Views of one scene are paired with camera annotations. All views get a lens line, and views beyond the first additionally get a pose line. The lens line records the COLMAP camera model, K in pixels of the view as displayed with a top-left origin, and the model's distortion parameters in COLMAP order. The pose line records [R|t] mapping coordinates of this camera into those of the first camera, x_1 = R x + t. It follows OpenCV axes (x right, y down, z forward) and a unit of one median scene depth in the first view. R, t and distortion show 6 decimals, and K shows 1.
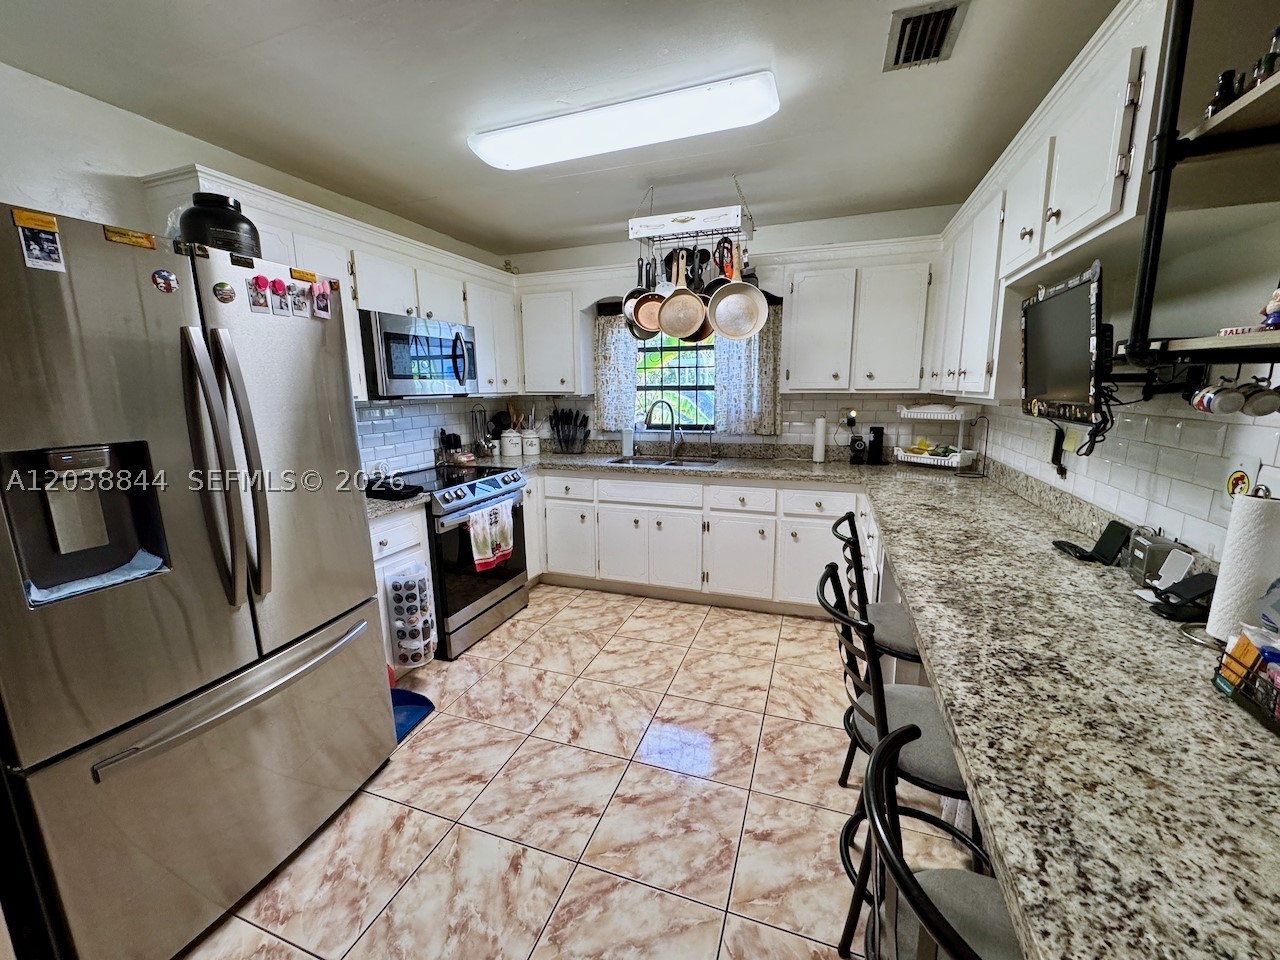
lens RADIAL K [[512.0, 0, 638.0], [0, 512.0, 483.1], [0, 0, 1]] dist [-0.001596, 0.000177]
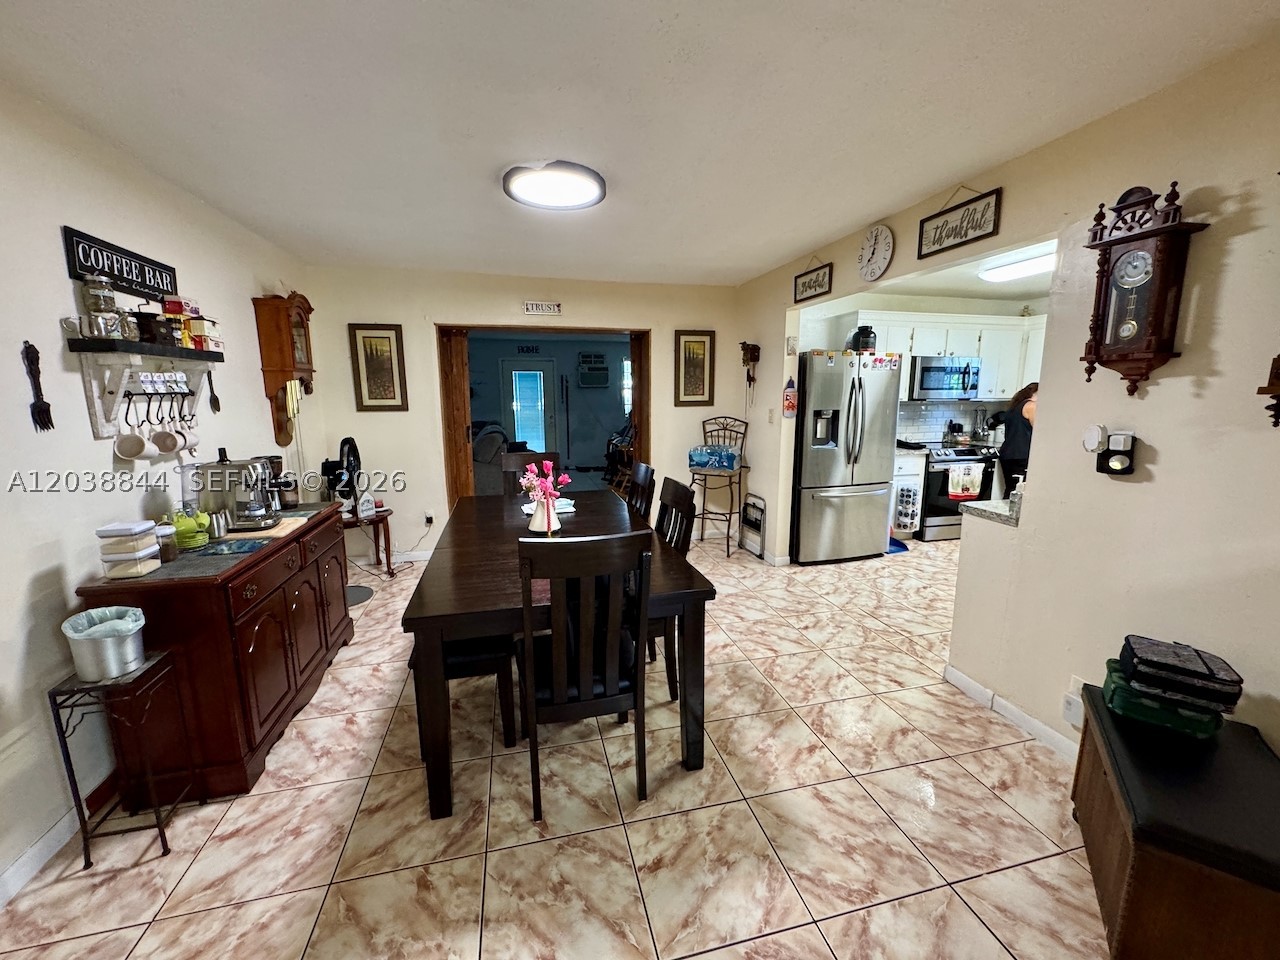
lens RADIAL K [[512.0, 0, 636.8], [0, 512.0, 481.9], [0, 0, 1]] dist [-0.001596, 0.000177]
pose [[0.555331, 0.151911, -0.817637, 0.591369], [-0.158347, 0.984503, 0.075366, 0.173209], [0.816415, 0.087617, 0.570779, -1.017465]]
